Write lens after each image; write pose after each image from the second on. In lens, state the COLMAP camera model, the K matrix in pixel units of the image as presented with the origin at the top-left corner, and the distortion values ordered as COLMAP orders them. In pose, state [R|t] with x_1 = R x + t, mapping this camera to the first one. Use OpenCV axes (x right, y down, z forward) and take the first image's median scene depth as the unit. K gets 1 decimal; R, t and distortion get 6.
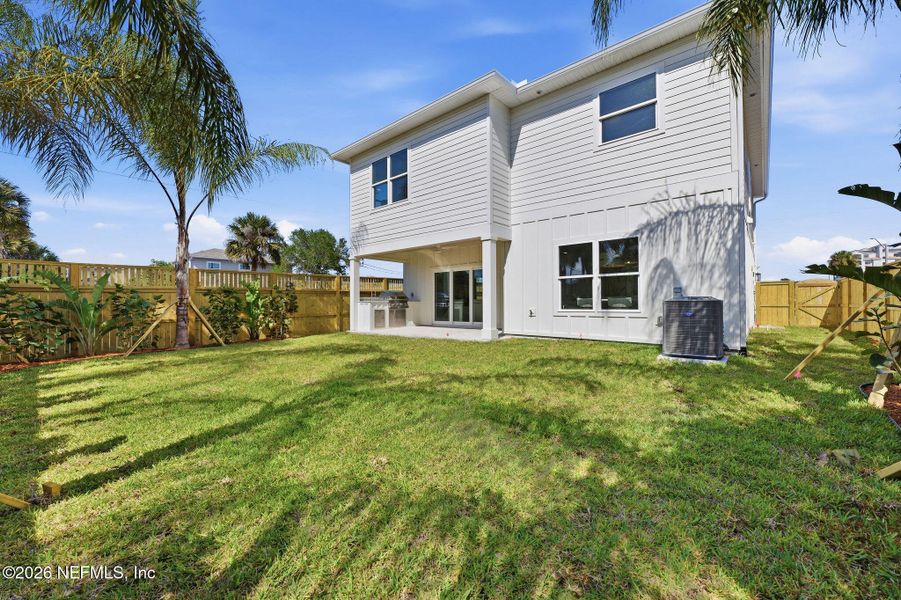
lens RADIAL K [[359.1, 0, 452.9], [0, 359.1, 302.0], [0, 0, 1]] dist [0.002063, 0.000494]
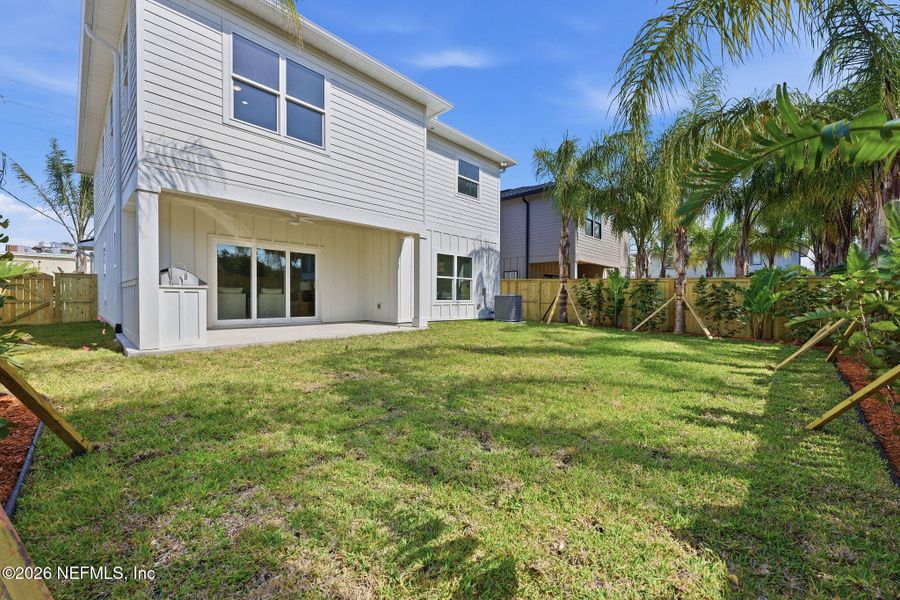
lens RADIAL K [[358.7, 0, 453.3], [0, 358.7, 300.2], [0, 0, 1]] dist [0.002063, 0.000494]
pose [[0.039584, -0.007993, 0.999184, -1.006282], [-0.017798, 0.999804, 0.008703, 0.006853], [-0.999058, -0.018128, 0.039434, 0.853885]]
